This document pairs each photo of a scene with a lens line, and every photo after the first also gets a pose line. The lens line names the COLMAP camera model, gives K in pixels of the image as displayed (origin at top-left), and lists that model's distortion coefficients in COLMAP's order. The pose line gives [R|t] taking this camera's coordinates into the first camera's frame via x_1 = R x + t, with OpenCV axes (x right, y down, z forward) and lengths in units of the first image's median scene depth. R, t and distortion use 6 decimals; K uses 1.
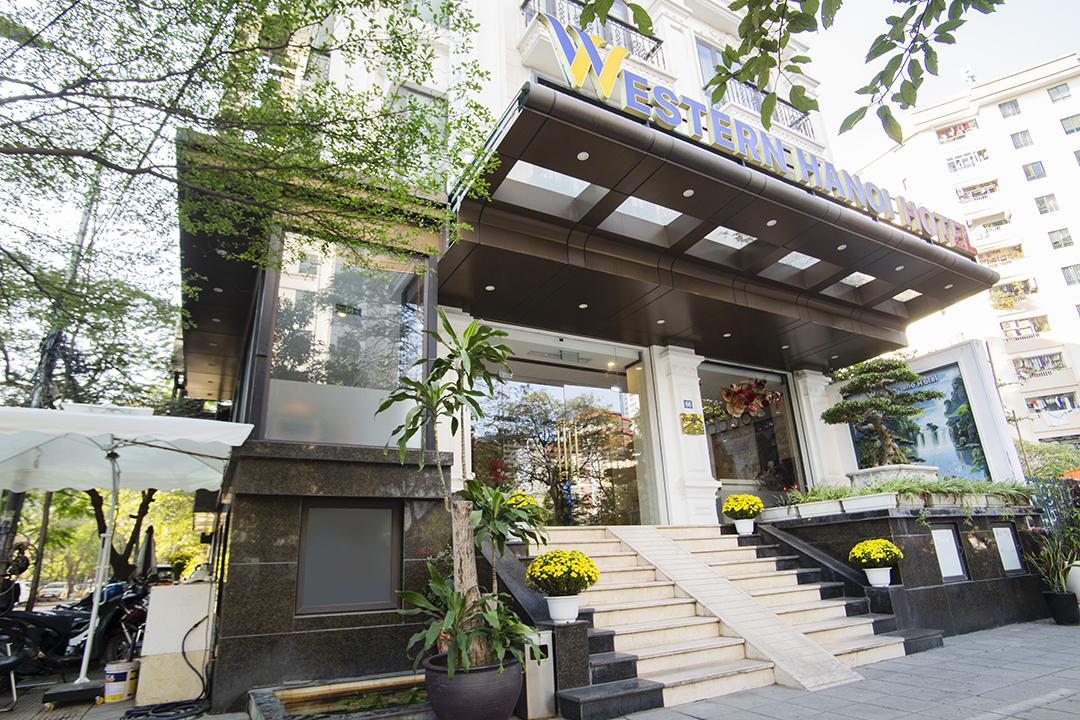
lens RADIAL K [[576.6, 0, 511.3], [0, 576.6, 380.2], [0, 0, 1]] dist [-0.071348, 0.035697]
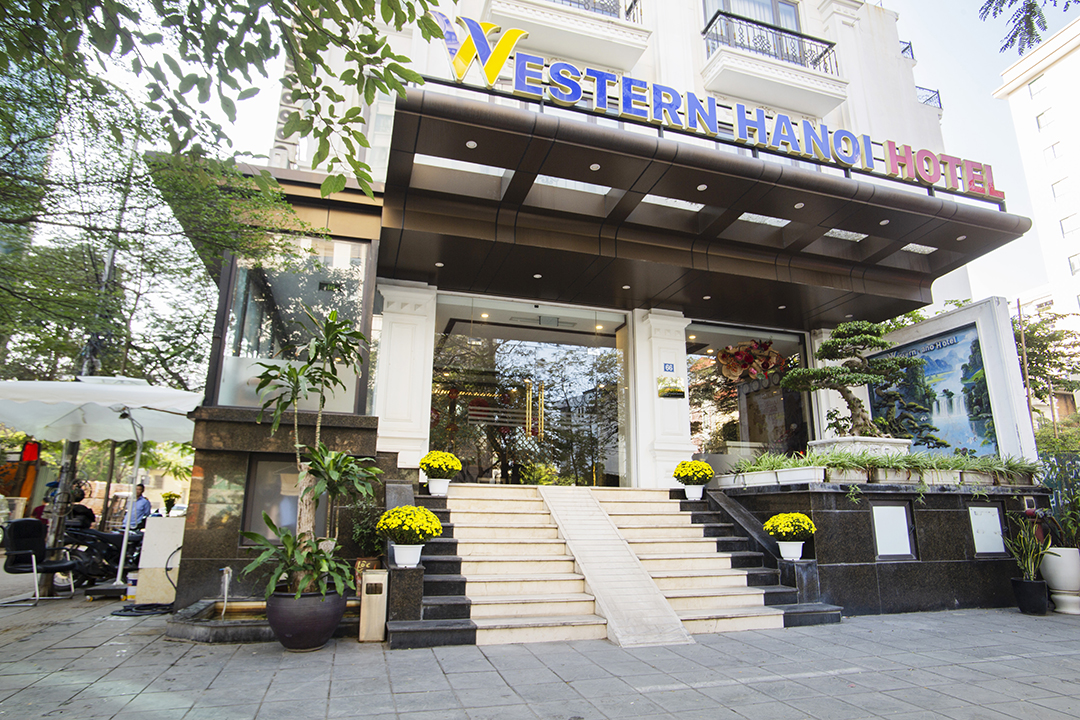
lens RADIAL K [[576.6, 0, 511.3], [0, 576.6, 380.2], [0, 0, 1]] dist [-0.071348, 0.035697]
pose [[0.976696, 0.005171, -0.214567, 0.346649], [0.014071, 0.996016, 0.088053, -0.038339], [0.214168, -0.089020, 0.972732, -0.044707]]
